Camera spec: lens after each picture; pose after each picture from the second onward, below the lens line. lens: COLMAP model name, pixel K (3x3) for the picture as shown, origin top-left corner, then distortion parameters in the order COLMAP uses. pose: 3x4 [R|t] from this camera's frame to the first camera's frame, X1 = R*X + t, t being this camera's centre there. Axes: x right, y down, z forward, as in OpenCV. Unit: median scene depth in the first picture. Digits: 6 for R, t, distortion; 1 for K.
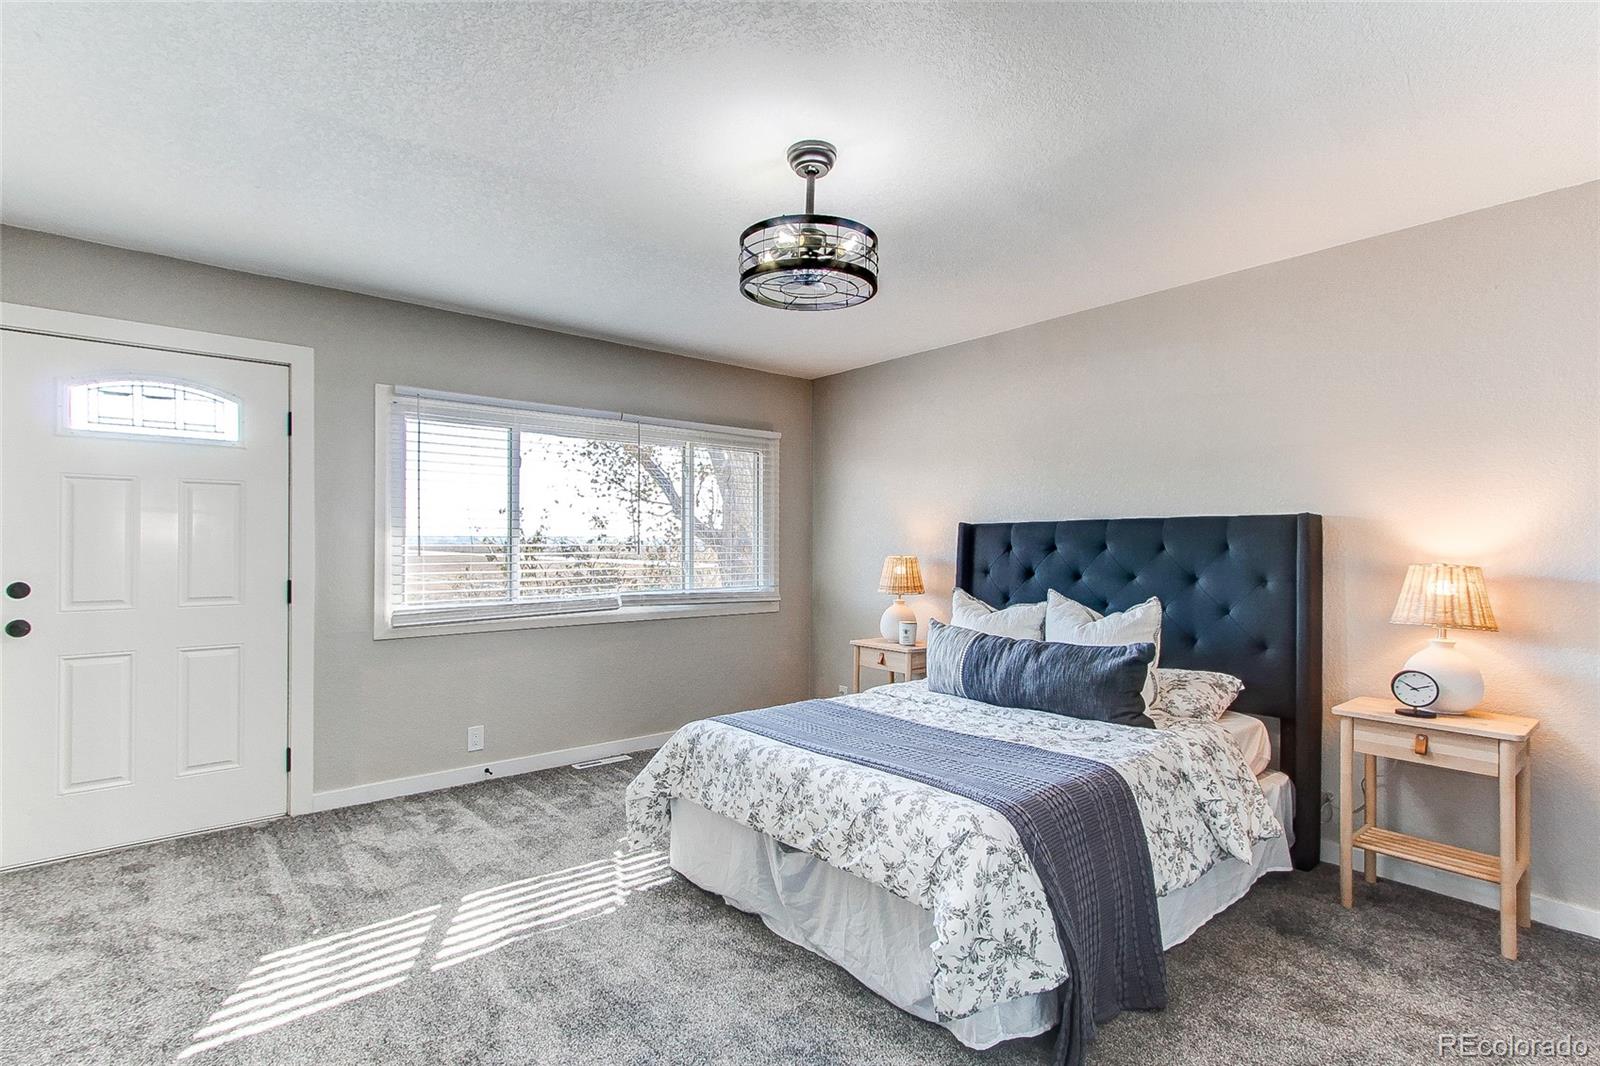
lens RADIAL K [[746.4, 0, 790.2], [0, 746.4, 534.6], [0, 0, 1]] dist [-0.000055, 0.001038]
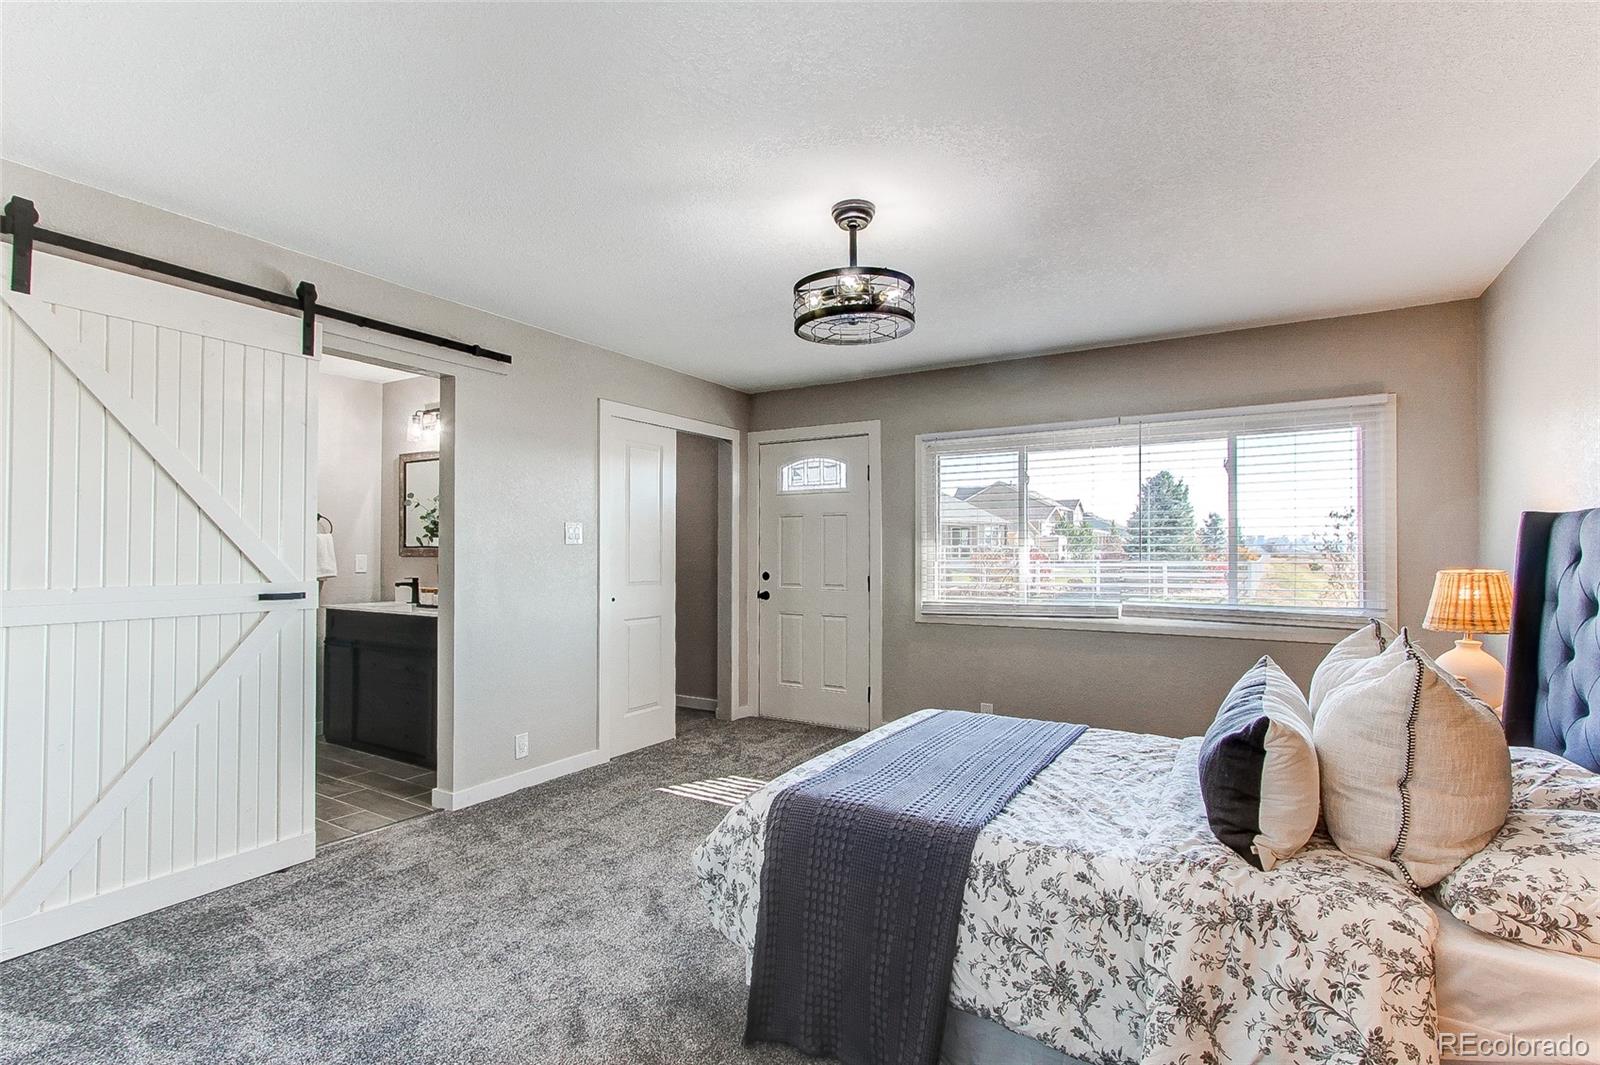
lens RADIAL K [[746.4, 0, 790.2], [0, 746.4, 534.1], [0, 0, 1]] dist [-0.000055, 0.001038]
pose [[0.320090, -0.026085, -0.947028, 0.864865], [0.012572, 0.999650, -0.023285, 0.010881], [0.947304, -0.004453, 0.320306, 0.430991]]
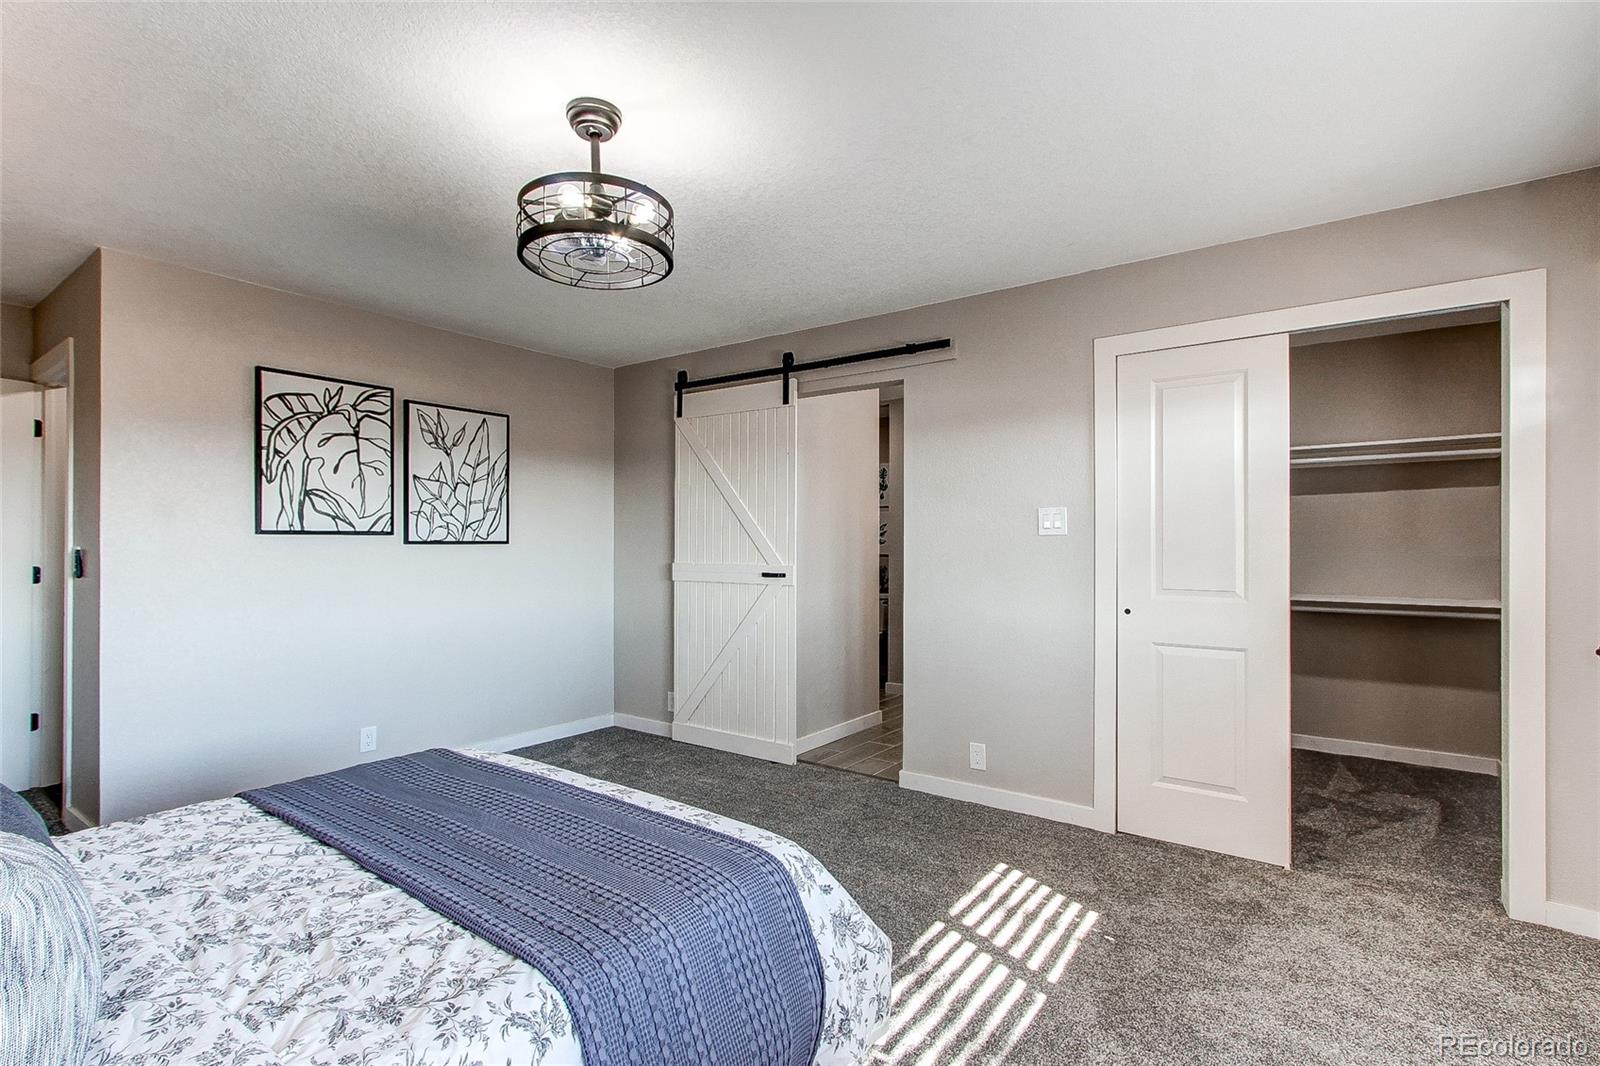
lens RADIAL K [[746.4, 0, 790.2], [0, 746.4, 534.6], [0, 0, 1]] dist [-0.000055, 0.001038]
pose [[-0.966243, -0.009215, -0.257467, 0.023754], [-0.001893, 0.999587, -0.028675, 0.025386], [0.257625, -0.027220, -0.965862, 1.551692]]
